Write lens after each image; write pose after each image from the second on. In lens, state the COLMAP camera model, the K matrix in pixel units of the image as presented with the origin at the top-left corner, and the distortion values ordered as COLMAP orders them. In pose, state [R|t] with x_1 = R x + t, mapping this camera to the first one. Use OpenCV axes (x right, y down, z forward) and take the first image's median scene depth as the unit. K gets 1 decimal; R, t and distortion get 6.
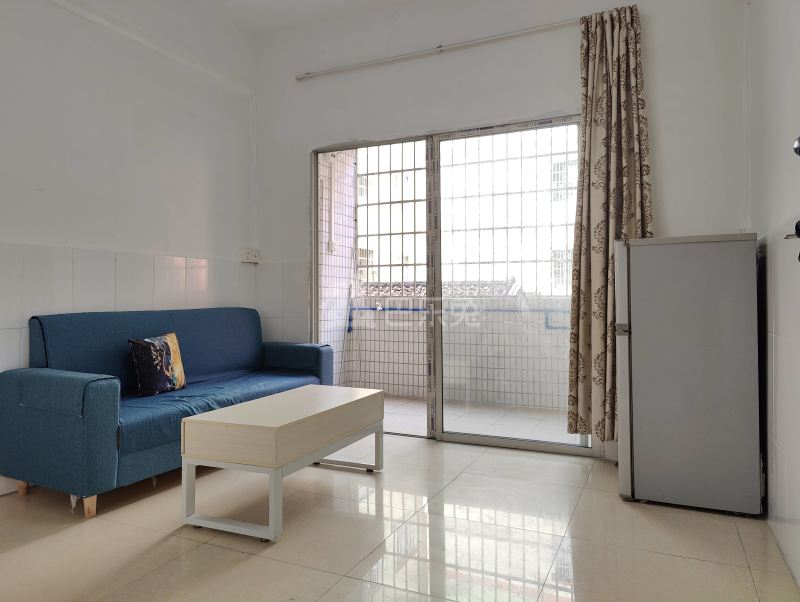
lens RADIAL K [[558.8, 0, 400.5], [0, 558.8, 295.1], [0, 0, 1]] dist [0.035641, -0.043177]
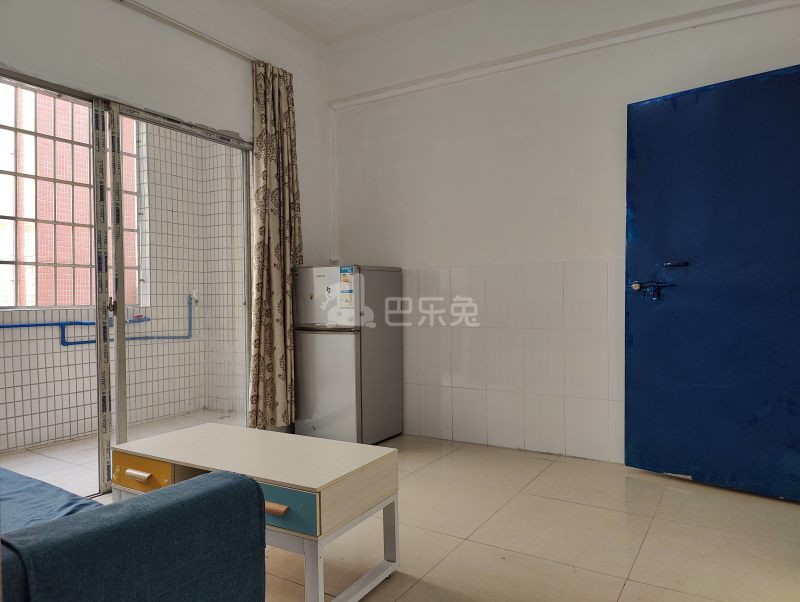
lens RADIAL K [[558.8, 0, 401.5], [0, 558.8, 300.1], [0, 0, 1]] dist [0.035641, -0.043177]
pose [[0.154956, -0.020487, 0.987709, -0.747419], [0.011508, 0.999755, 0.018931, -0.028157], [-0.987854, 0.008433, 0.155154, 0.533890]]
